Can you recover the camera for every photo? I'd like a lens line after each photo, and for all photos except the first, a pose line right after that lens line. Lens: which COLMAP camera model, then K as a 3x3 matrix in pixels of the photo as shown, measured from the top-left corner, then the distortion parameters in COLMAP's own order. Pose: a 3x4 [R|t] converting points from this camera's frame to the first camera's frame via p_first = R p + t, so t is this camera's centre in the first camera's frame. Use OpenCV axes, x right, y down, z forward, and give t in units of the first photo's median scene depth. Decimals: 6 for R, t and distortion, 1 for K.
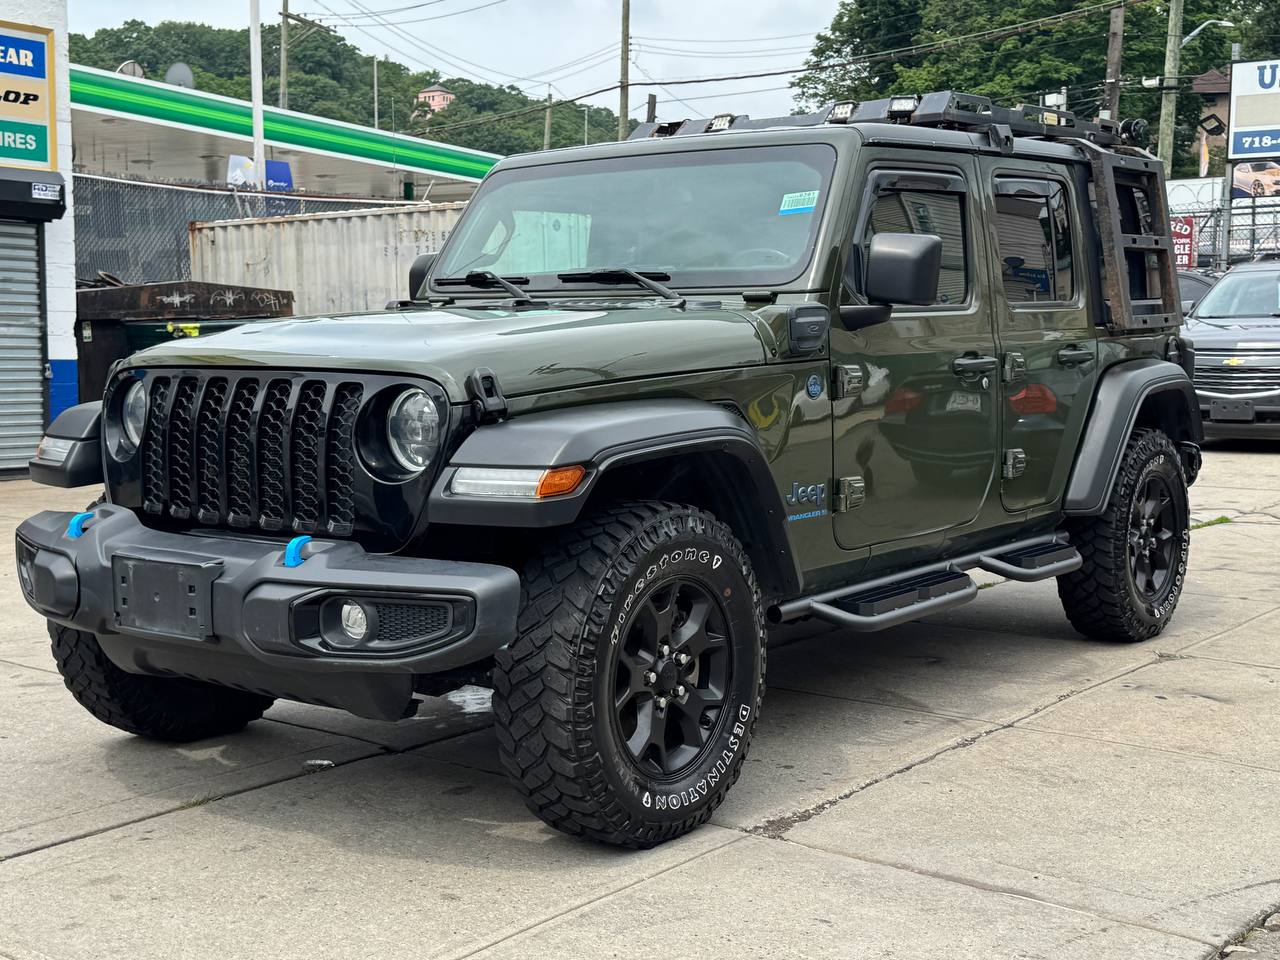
lens RADIAL K [[1774.3, 0, 640.0], [0, 1774.3, 480.0], [0, 0, 1]] dist [-0.010964, -0.015926]
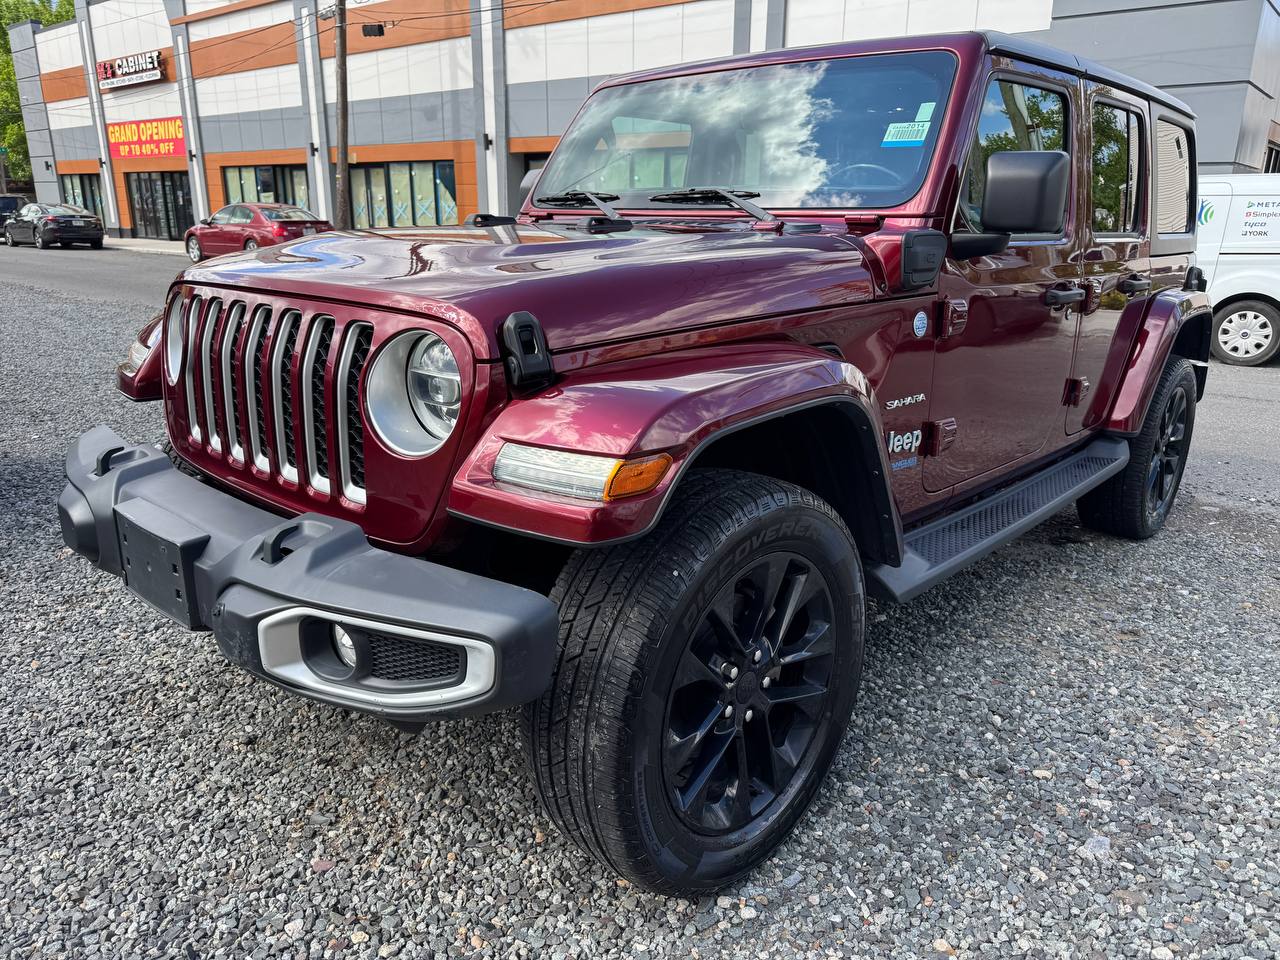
lens RADIAL K [[955.8, 0, 640.0], [0, 955.8, 480.0], [0, 0, 1]] dist [0.006855, 0.003464]
pose [[0.997434, 0.045166, -0.055551, -0.015104], [-0.035623, 0.986123, 0.162149, -0.049841], [0.062104, -0.159754, 0.985201, 0.511577]]
